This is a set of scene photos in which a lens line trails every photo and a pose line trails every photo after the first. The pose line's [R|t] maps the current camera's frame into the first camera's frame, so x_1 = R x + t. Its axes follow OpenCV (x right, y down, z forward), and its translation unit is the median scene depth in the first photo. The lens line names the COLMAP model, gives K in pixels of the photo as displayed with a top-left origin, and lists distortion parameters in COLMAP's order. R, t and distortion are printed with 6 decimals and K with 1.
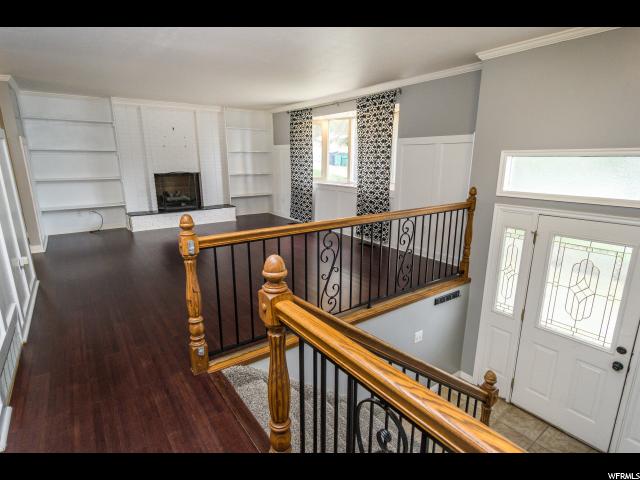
lens RADIAL K [[342.7, 0, 319.6], [0, 342.7, 243.6], [0, 0, 1]] dist [0.003966, 0.001104]
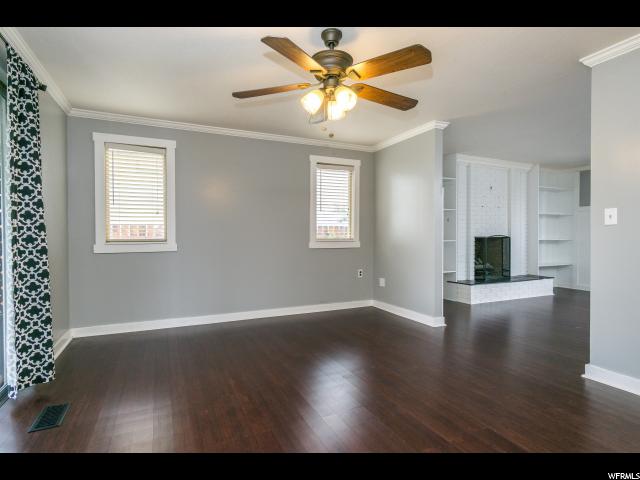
lens RADIAL K [[342.7, 0, 320.1], [0, 342.7, 244.5], [0, 0, 1]] dist [0.003966, 0.001104]
pose [[0.982427, -0.005797, -0.186555, -0.706152], [-0.038118, 0.972219, -0.230949, 0.027957], [0.182711, 0.234002, 0.954913, 0.110791]]
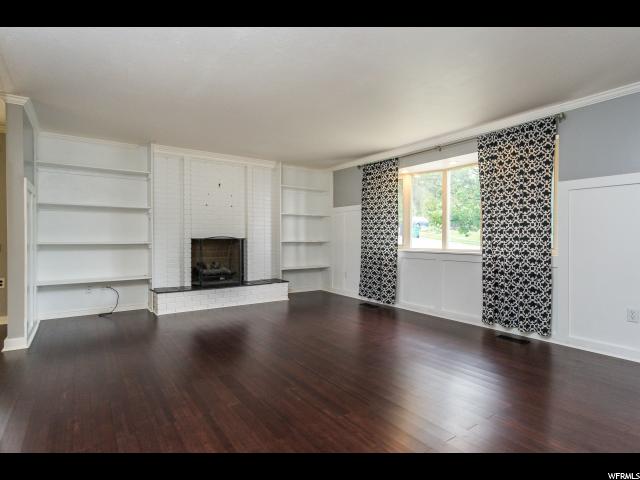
lens RADIAL K [[342.7, 0, 318.0], [0, 342.7, 241.9], [0, 0, 1]] dist [0.003966, 0.001104]
pose [[0.999863, 0.000861, -0.016531, -0.183390], [-0.004676, 0.972669, -0.232149, -0.017540], [0.015879, 0.232195, 0.972540, 0.251351]]
